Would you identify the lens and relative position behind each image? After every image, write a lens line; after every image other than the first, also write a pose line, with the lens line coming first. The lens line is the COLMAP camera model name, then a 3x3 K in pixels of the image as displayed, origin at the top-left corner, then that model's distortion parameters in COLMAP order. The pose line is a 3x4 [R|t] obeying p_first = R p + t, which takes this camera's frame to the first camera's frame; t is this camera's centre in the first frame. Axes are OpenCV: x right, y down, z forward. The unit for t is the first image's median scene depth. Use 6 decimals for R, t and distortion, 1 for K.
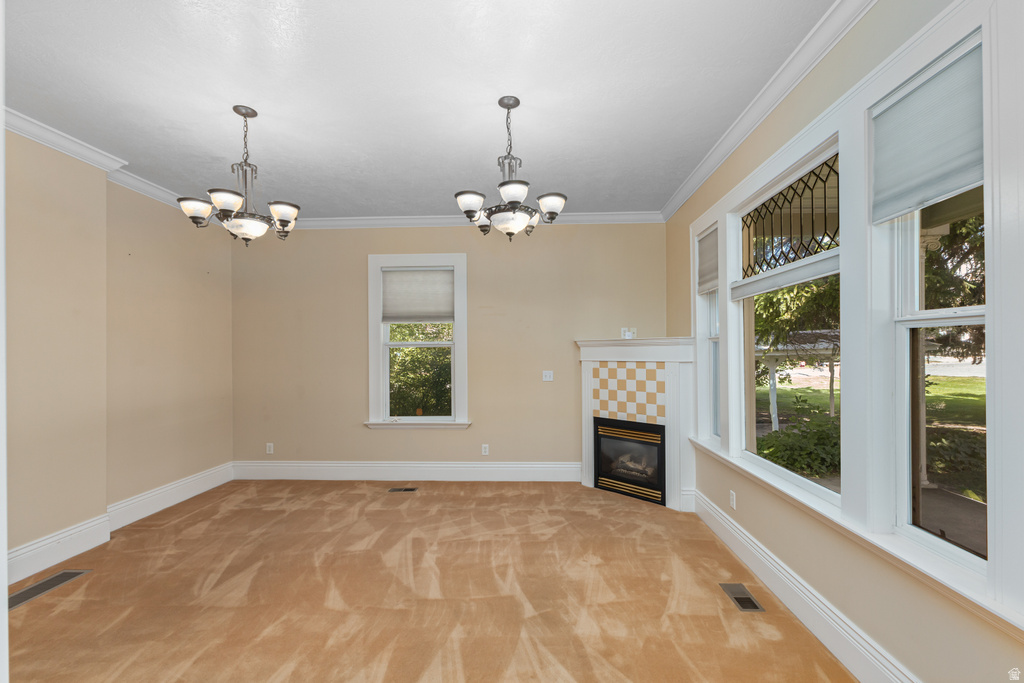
lens RADIAL K [[451.4, 0, 510.2], [0, 451.4, 348.9], [0, 0, 1]] dist [0.000512, -0.000172]
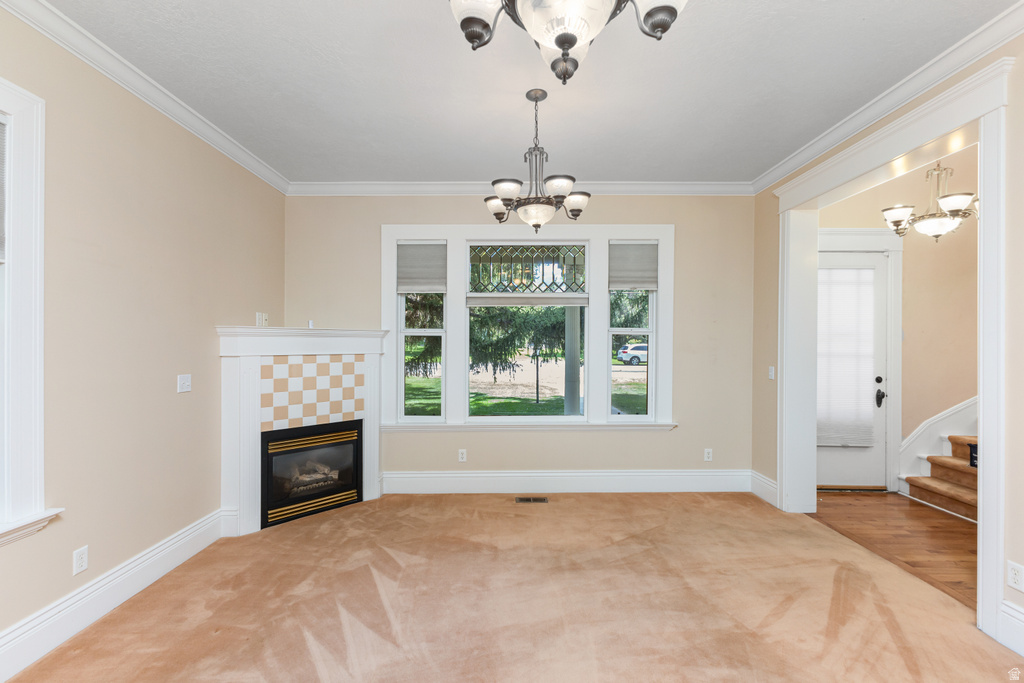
lens RADIAL K [[451.4, 0, 510.2], [0, 451.4, 348.9], [0, 0, 1]] dist [0.000512, -0.000172]
pose [[-0.092979, -0.004643, 0.995657, -0.635352], [-0.011133, 0.999931, 0.003623, 0.009718], [-0.995606, -0.010748, -0.093024, 0.739707]]
